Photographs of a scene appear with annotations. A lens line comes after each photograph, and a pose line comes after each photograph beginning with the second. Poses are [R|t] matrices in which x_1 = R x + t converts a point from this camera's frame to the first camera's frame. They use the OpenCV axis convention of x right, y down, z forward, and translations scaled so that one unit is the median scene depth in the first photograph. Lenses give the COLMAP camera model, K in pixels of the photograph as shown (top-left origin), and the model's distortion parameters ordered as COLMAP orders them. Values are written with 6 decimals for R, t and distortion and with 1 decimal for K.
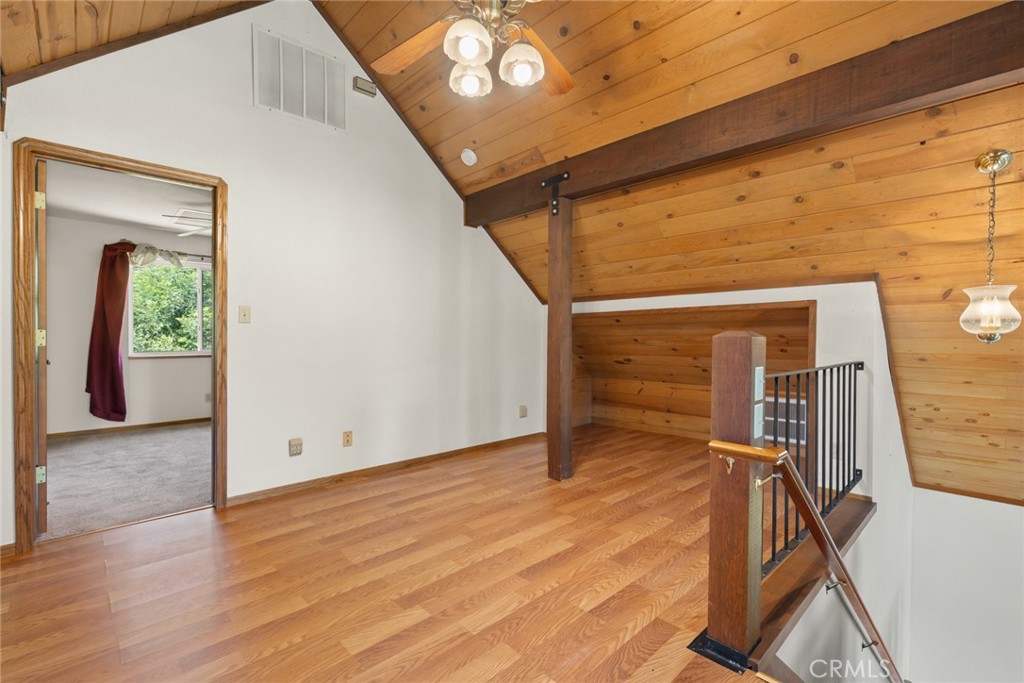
lens RADIAL K [[463.7, 0, 516.8], [0, 463.7, 340.1], [0, 0, 1]] dist [0.005134, 0.000168]
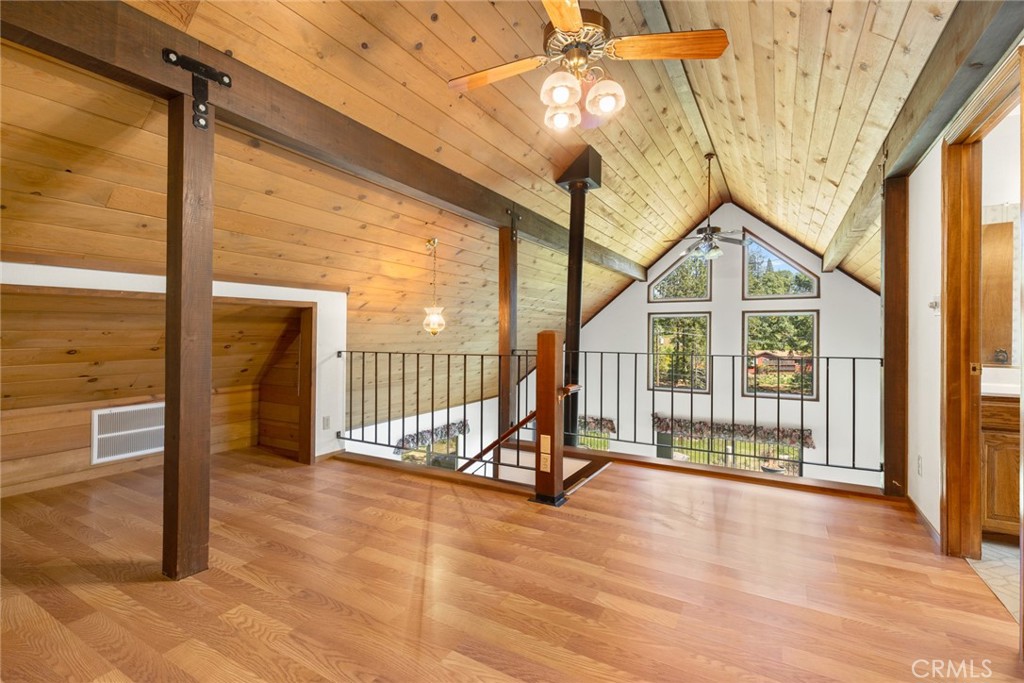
lens RADIAL K [[463.7, 0, 516.4], [0, 463.7, 336.1], [0, 0, 1]] dist [0.005134, 0.000168]
pose [[-0.287774, -0.006084, 0.957679, -0.766167], [0.004919, 0.999957, 0.007830, -0.006394], [-0.957686, 0.006964, -0.287732, 0.987591]]
